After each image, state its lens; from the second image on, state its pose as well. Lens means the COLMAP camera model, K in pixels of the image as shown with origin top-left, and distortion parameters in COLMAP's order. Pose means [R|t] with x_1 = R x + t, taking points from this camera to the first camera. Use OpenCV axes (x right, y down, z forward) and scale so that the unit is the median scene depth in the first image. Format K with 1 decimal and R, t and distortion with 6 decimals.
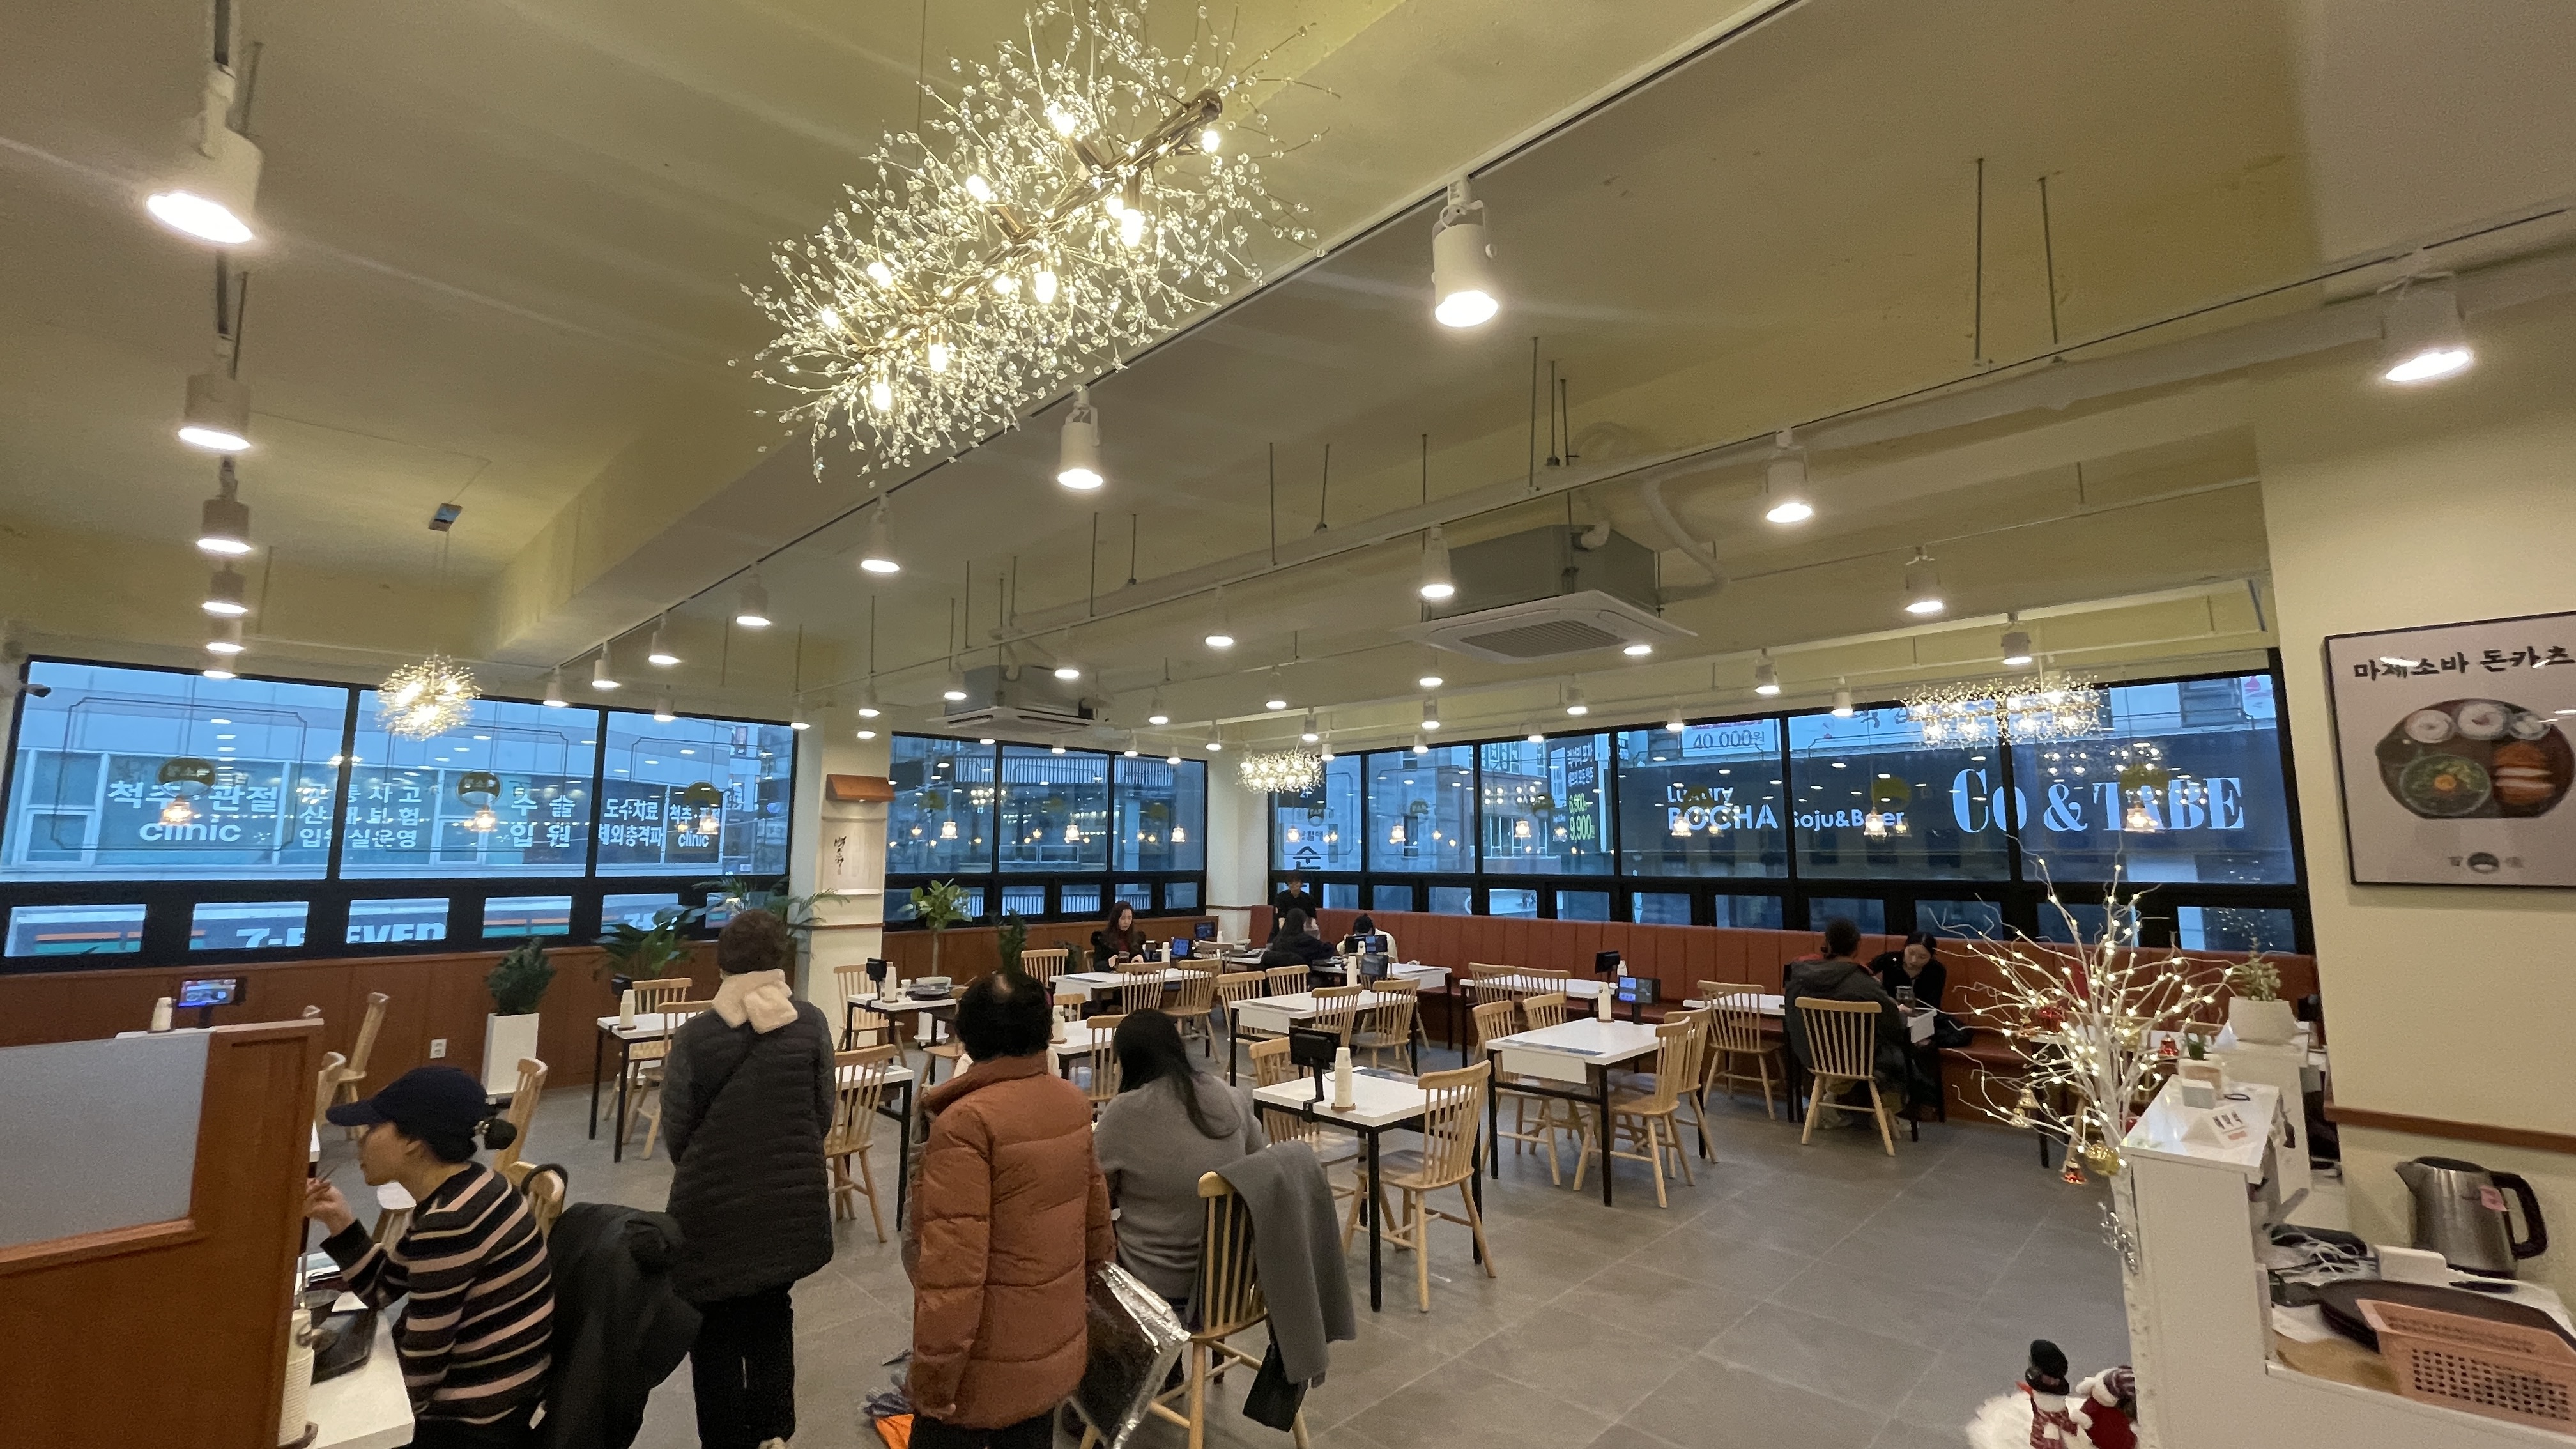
lens RADIAL K [[1045.3, 0, 1291.4], [0, 1045.3, 732.0], [0, 0, 1]] dist [-0.001761, 0.000016]
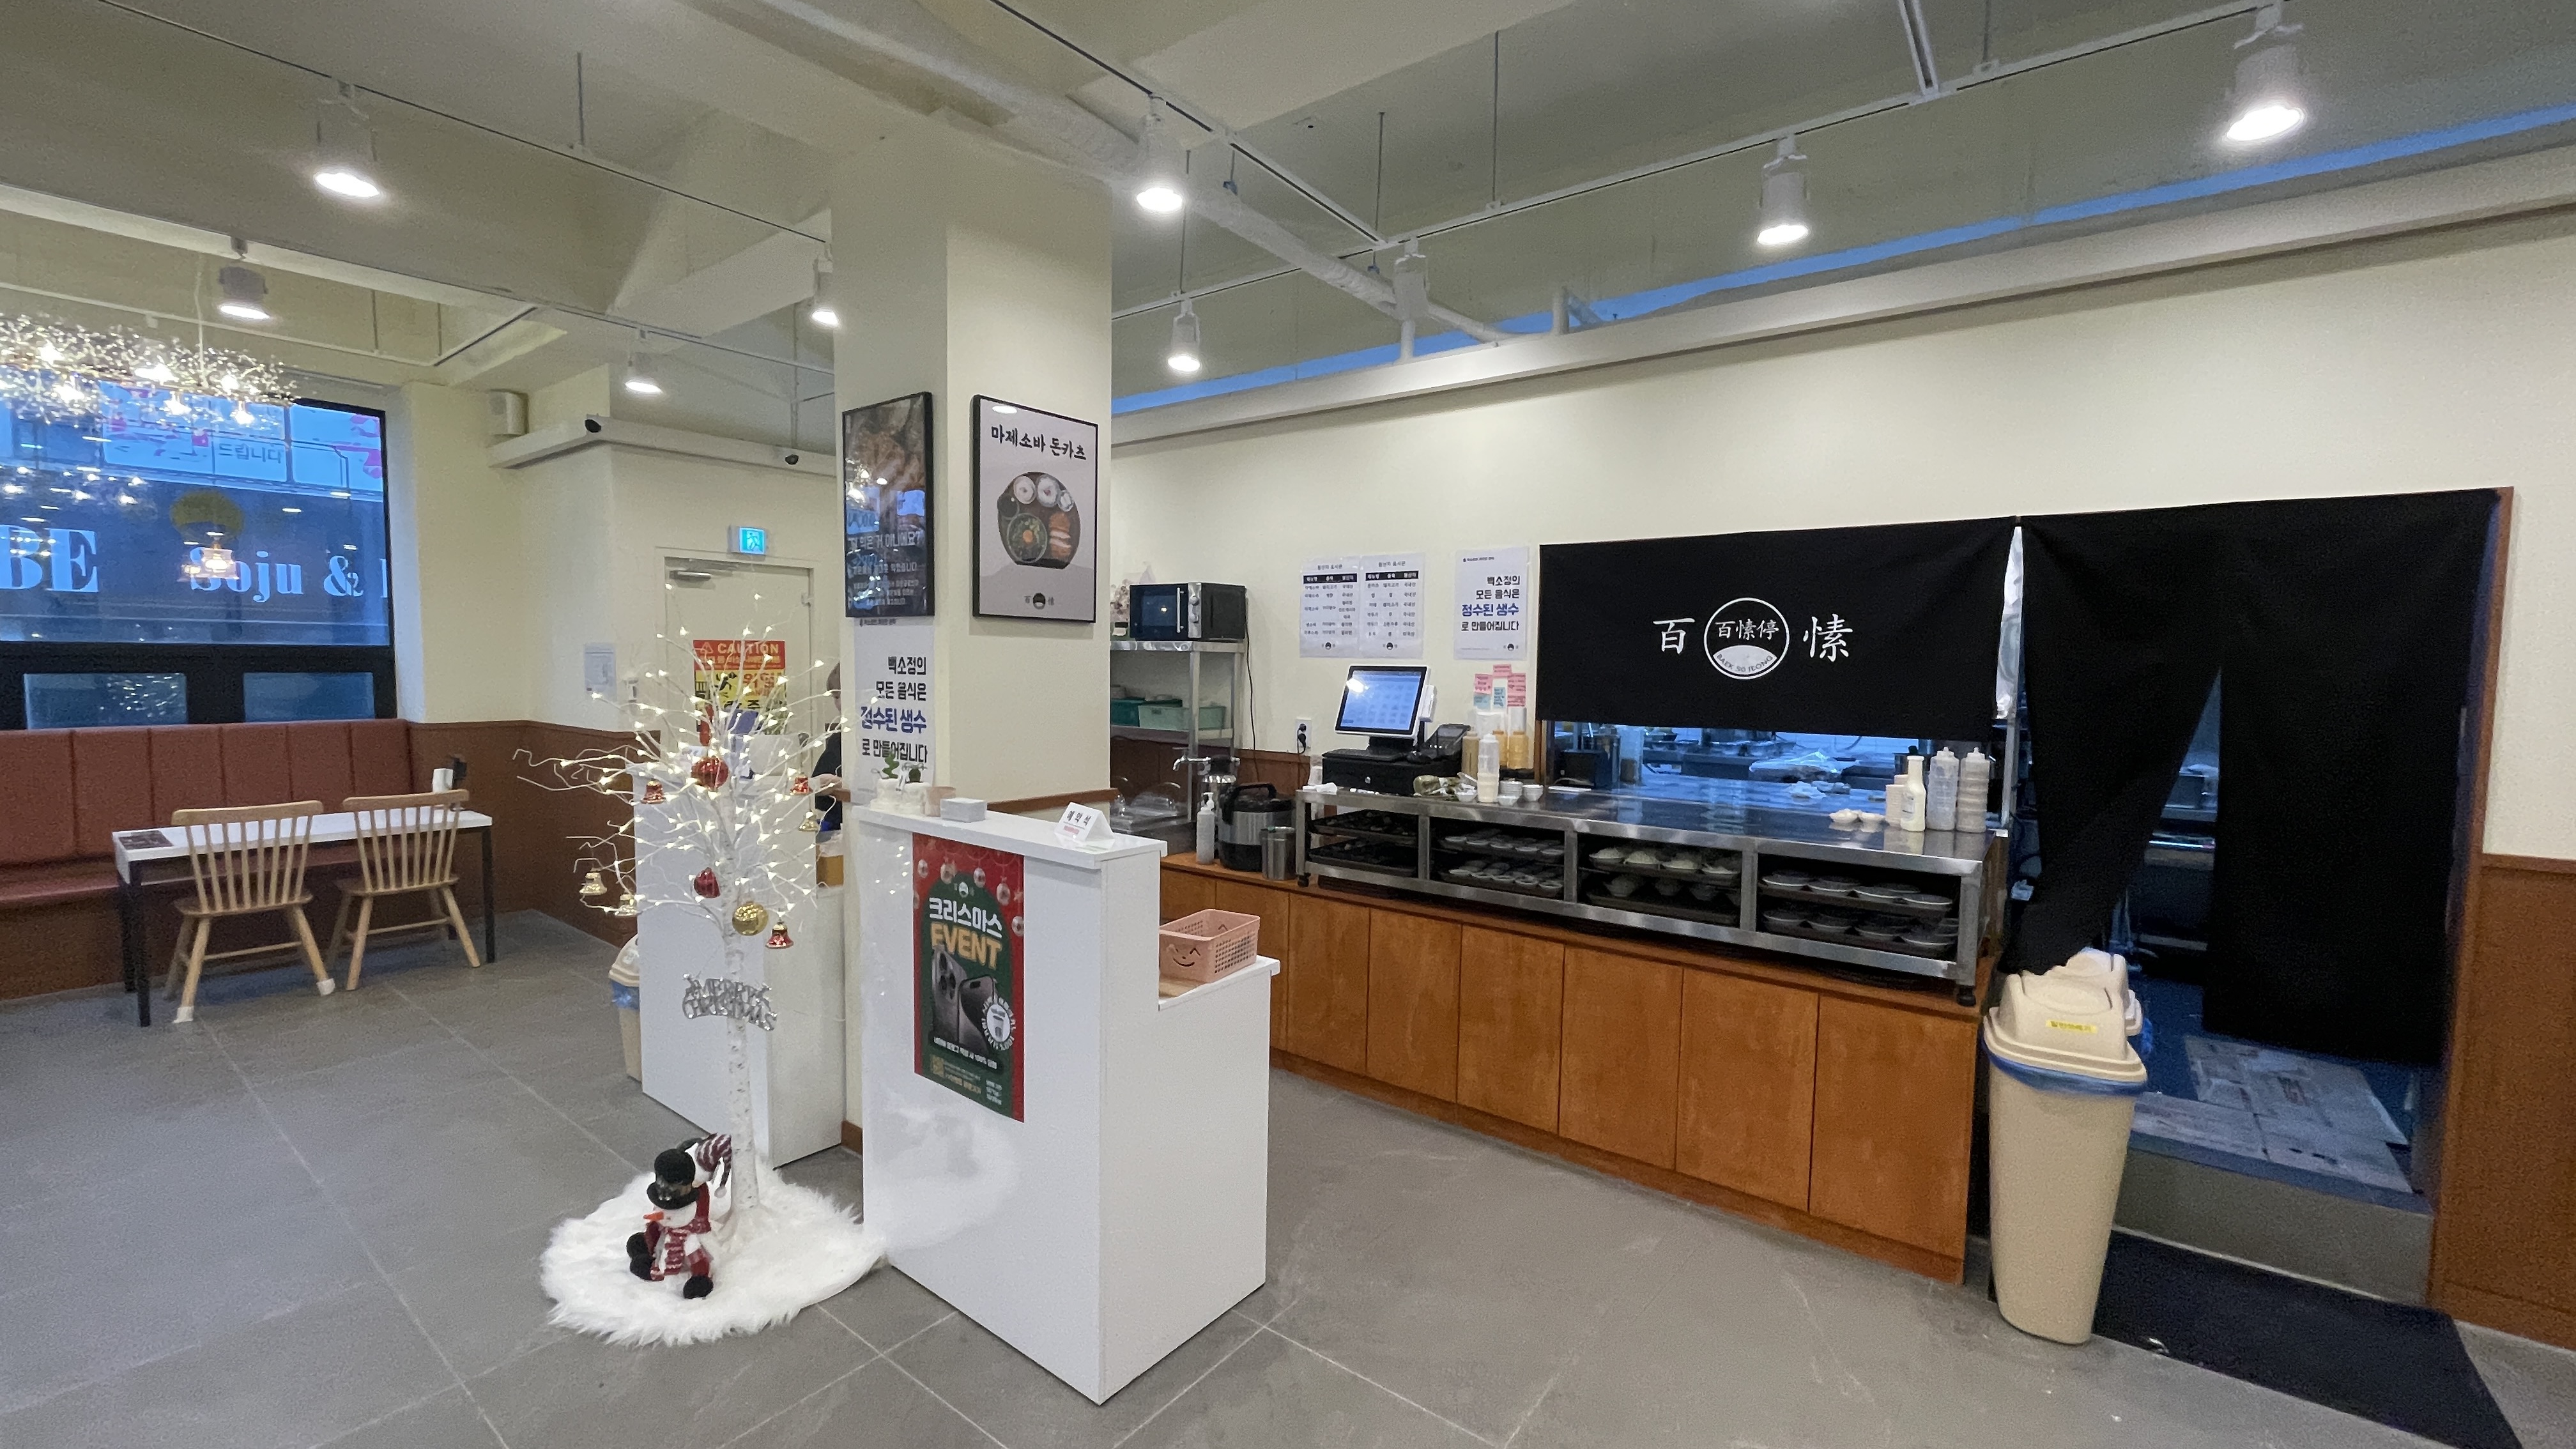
lens RADIAL K [[1045.3, 0, 1290.9], [0, 1045.3, 717.5], [0, 0, 1]] dist [-0.001761, 0.000016]
pose [[-0.117625, -0.056729, 0.991436, -0.182818], [-0.131810, 0.990425, 0.041033, 0.168799], [-0.984272, -0.125854, -0.123976, 0.810073]]
